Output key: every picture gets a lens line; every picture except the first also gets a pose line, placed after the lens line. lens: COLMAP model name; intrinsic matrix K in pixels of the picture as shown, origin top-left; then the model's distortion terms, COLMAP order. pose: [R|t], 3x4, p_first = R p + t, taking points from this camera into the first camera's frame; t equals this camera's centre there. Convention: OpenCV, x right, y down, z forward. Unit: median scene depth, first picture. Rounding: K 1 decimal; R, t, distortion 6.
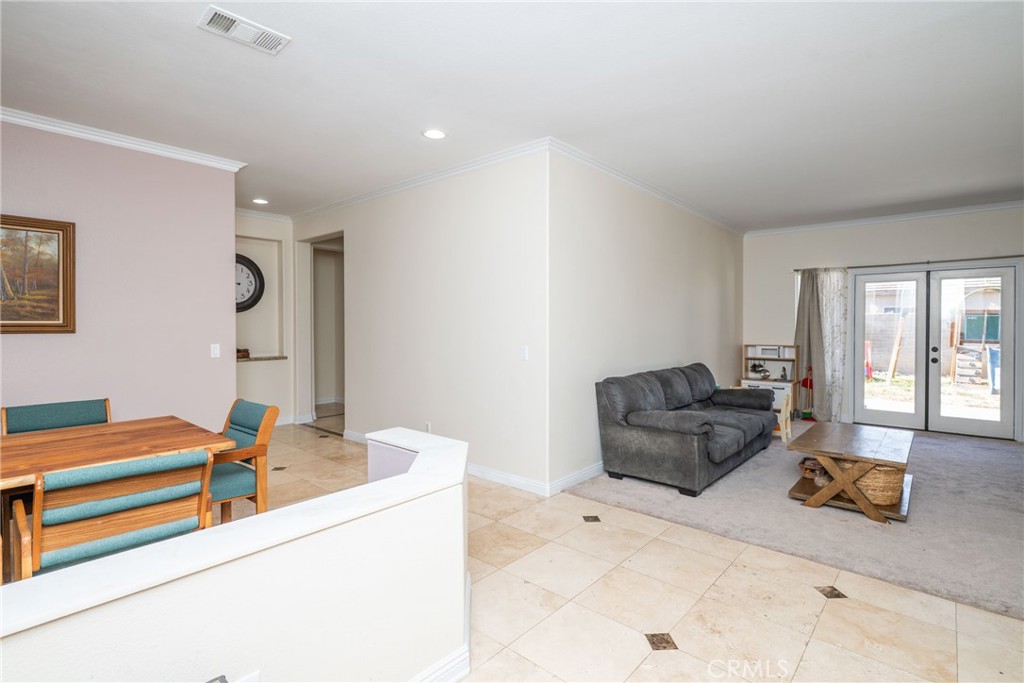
lens RADIAL K [[493.5, 0, 499.9], [0, 493.5, 330.1], [0, 0, 1]] dist [-0.006679, 0.005195]
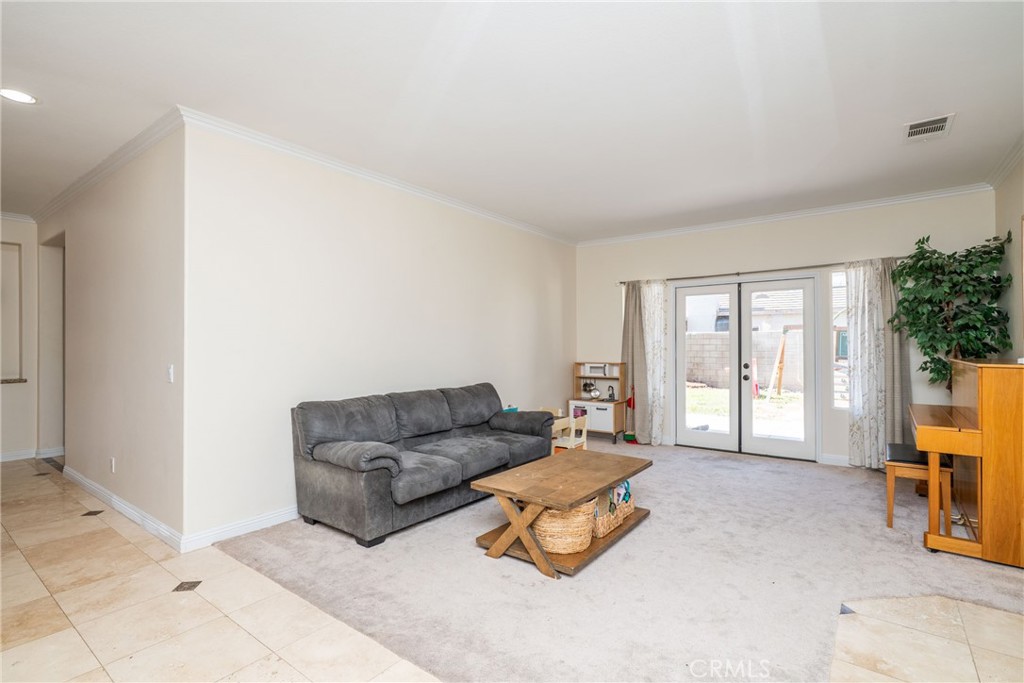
lens RADIAL K [[493.5, 0, 502.2], [0, 493.5, 338.3], [0, 0, 1]] dist [-0.006679, 0.005195]
pose [[0.996981, -0.002374, 0.077613, 0.479617], [0.004152, 0.999732, -0.022762, 0.008105], [-0.077538, 0.023015, 0.996724, 0.134078]]
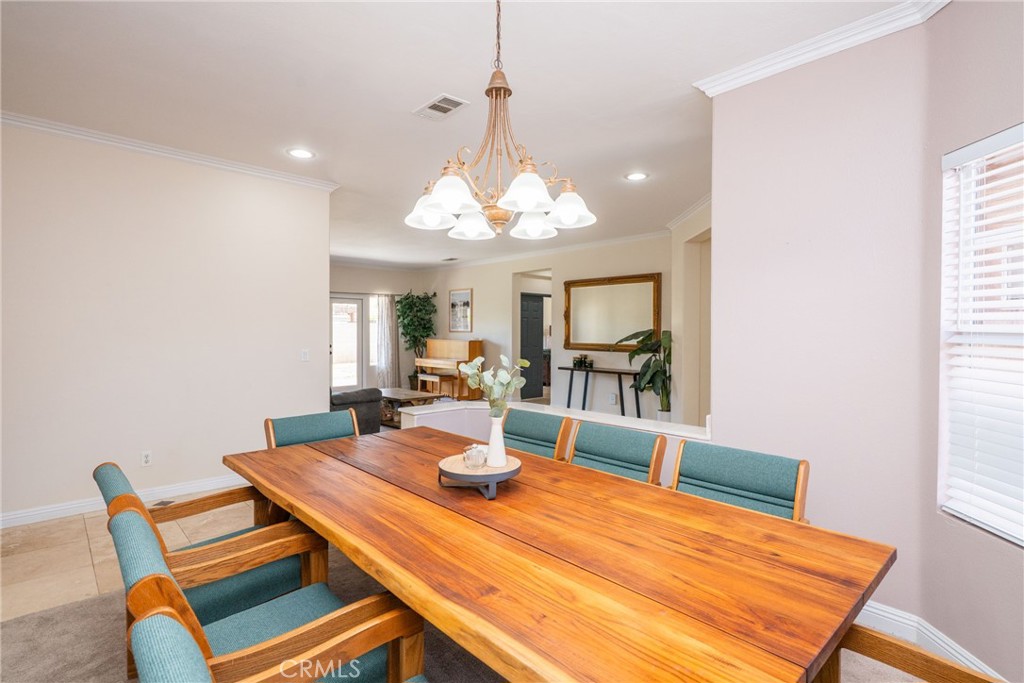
lens RADIAL K [[493.5, 0, 531.1], [0, 493.5, 327.2], [0, 0, 1]] dist [-0.006679, 0.005195]
pose [[0.036528, 0.007982, 0.999301, -0.964433], [0.008628, 0.999928, -0.008302, -0.006319], [-0.999295, 0.008926, 0.036456, 0.398608]]
